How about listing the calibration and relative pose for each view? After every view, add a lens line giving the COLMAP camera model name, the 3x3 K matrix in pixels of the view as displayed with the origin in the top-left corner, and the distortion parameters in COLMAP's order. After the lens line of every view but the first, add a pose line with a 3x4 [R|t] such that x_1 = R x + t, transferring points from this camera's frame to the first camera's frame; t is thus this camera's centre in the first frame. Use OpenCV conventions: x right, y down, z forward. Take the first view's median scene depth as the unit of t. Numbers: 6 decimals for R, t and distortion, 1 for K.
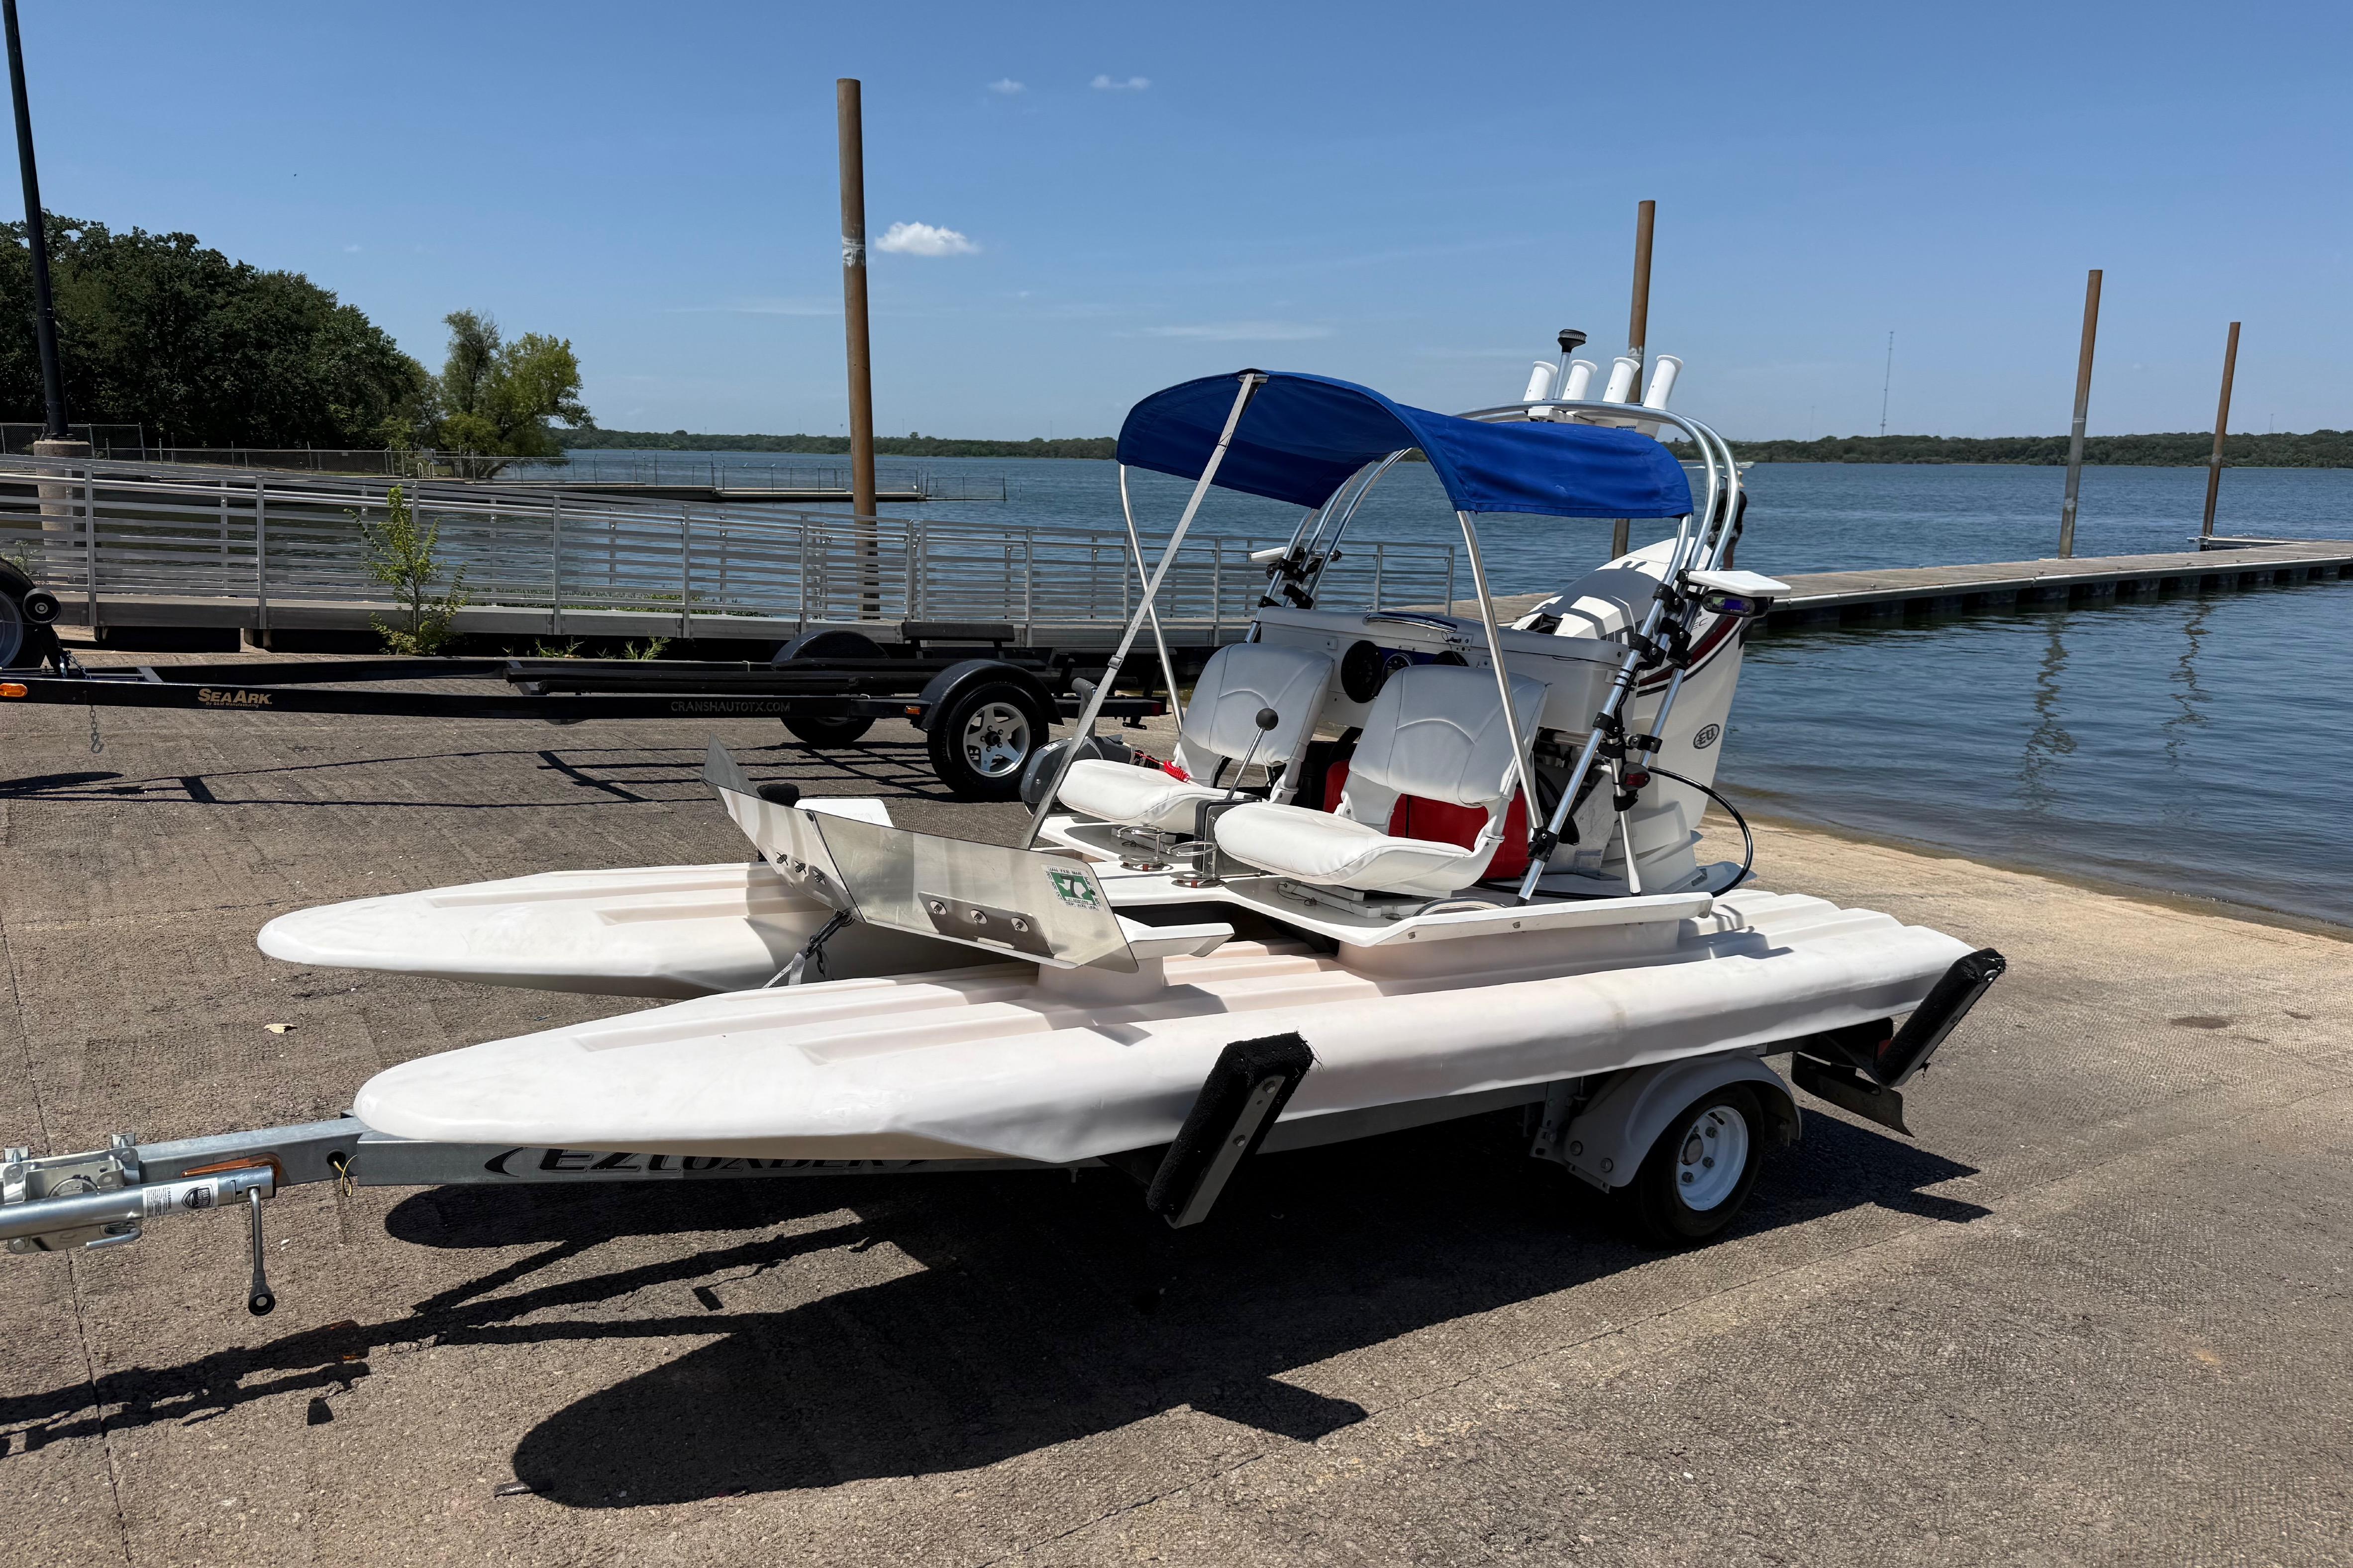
lens RADIAL K [[1665.3, 0, 1180.7], [0, 1665.3, 806.3], [0, 0, 1]] dist [0.044290, -0.063487]
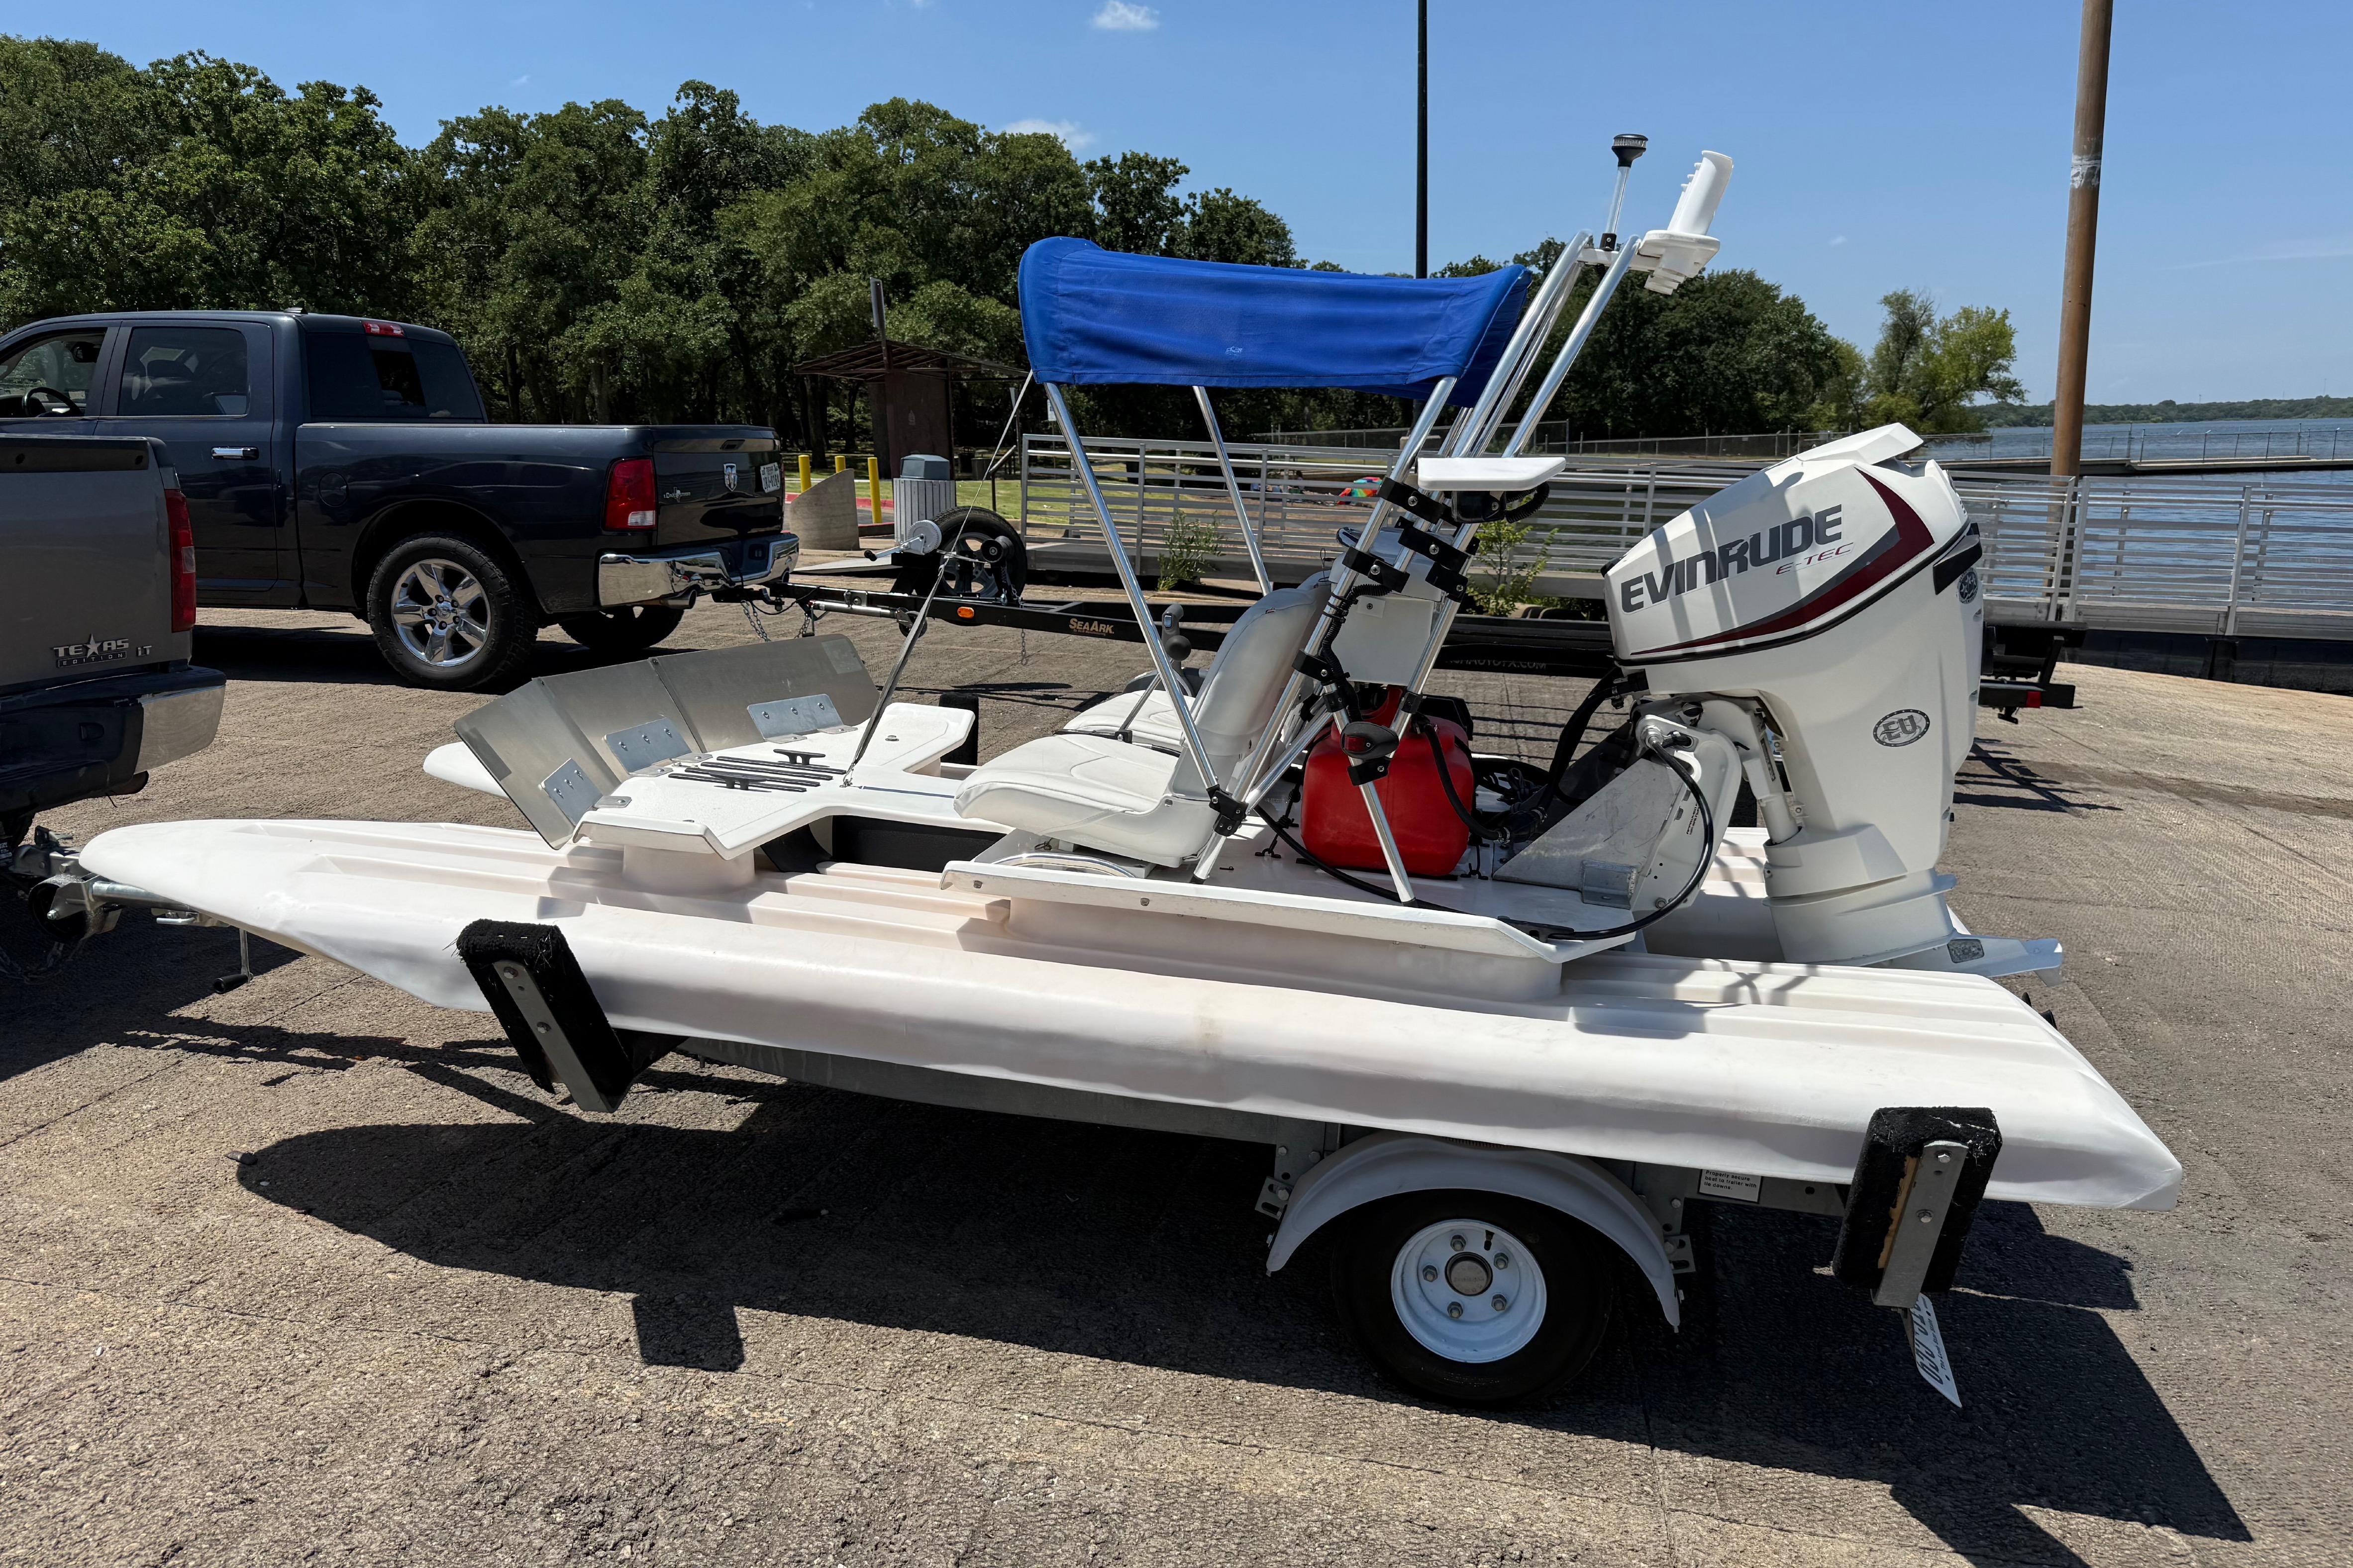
lens RADIAL K [[1665.3, 0, 1173.3], [0, 1665.3, 808.7], [0, 0, 1]] dist [0.044290, -0.063487]
pose [[0.686840, 0.120242, -0.716793, 0.695094], [-0.112592, 0.991917, 0.058508, -0.019551], [0.718035, 0.040519, 0.694827, 0.399216]]
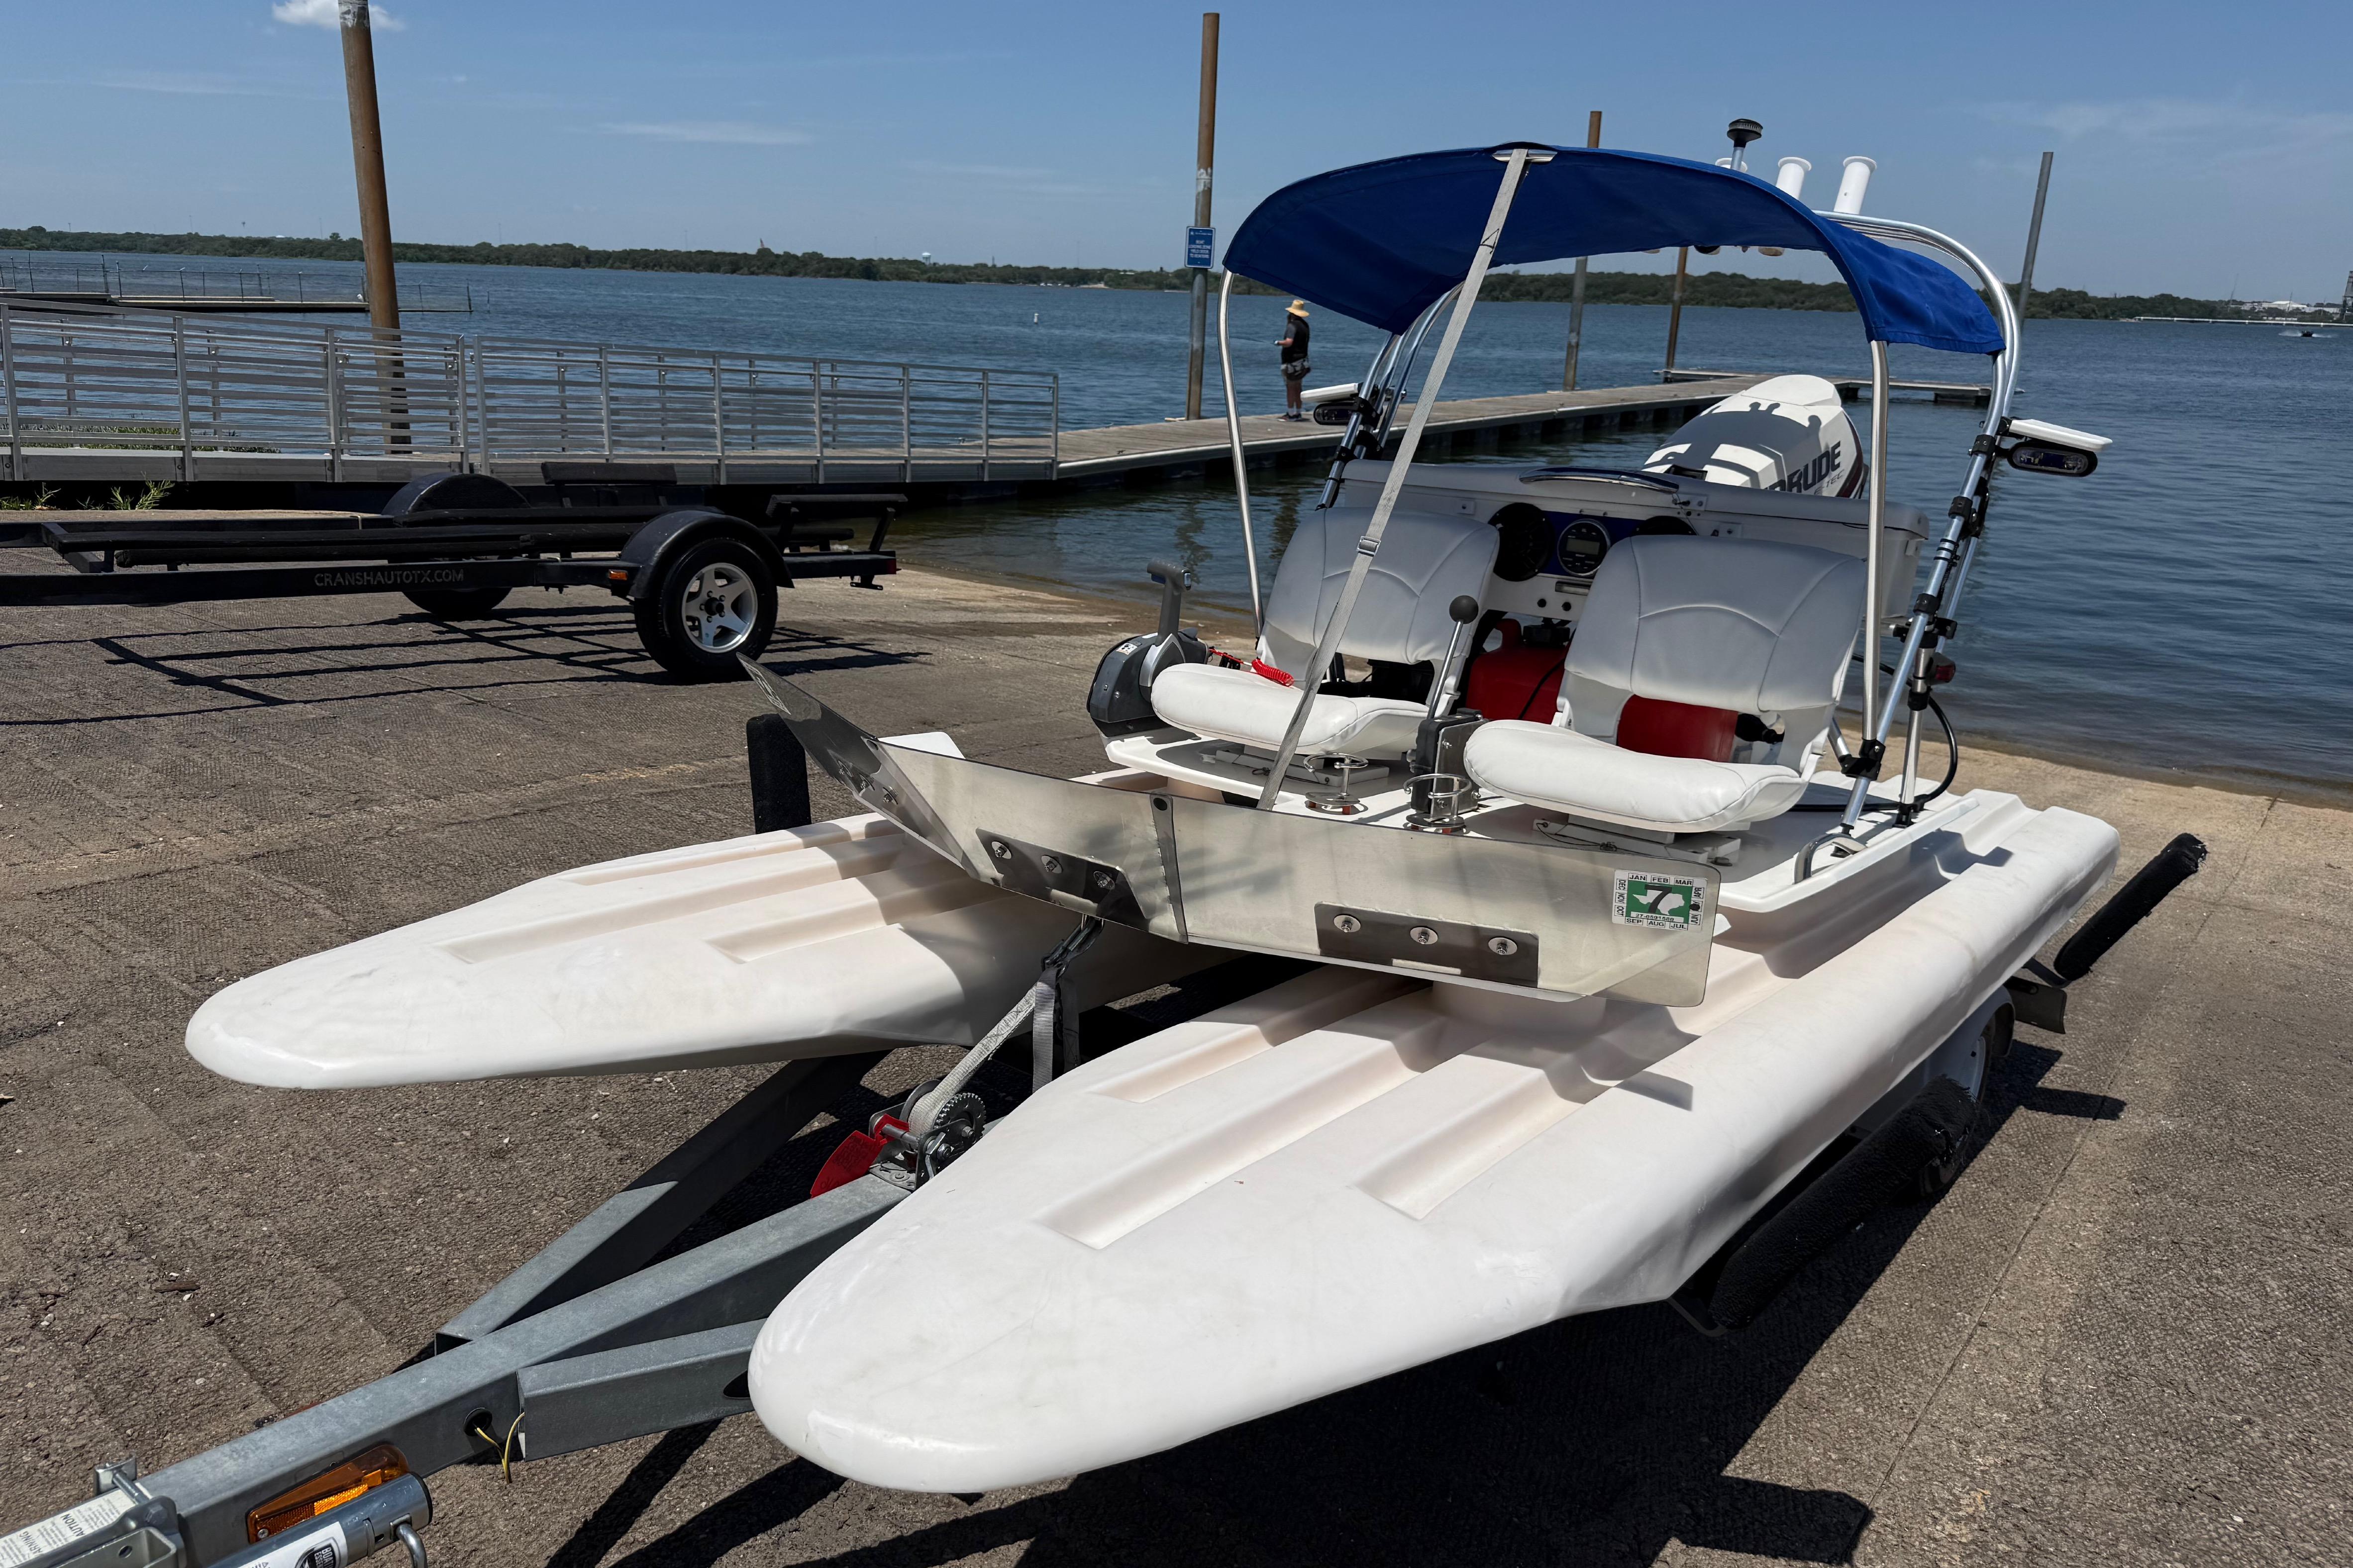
lens RADIAL K [[1665.3, 0, 1169.8], [0, 1665.3, 809.7], [0, 0, 1]] dist [0.044290, -0.063487]
pose [[0.958752, -0.064365, 0.276860, -0.310930], [0.036001, 0.993678, 0.106341, -0.047185], [-0.281954, -0.091988, 0.955008, 0.279855]]
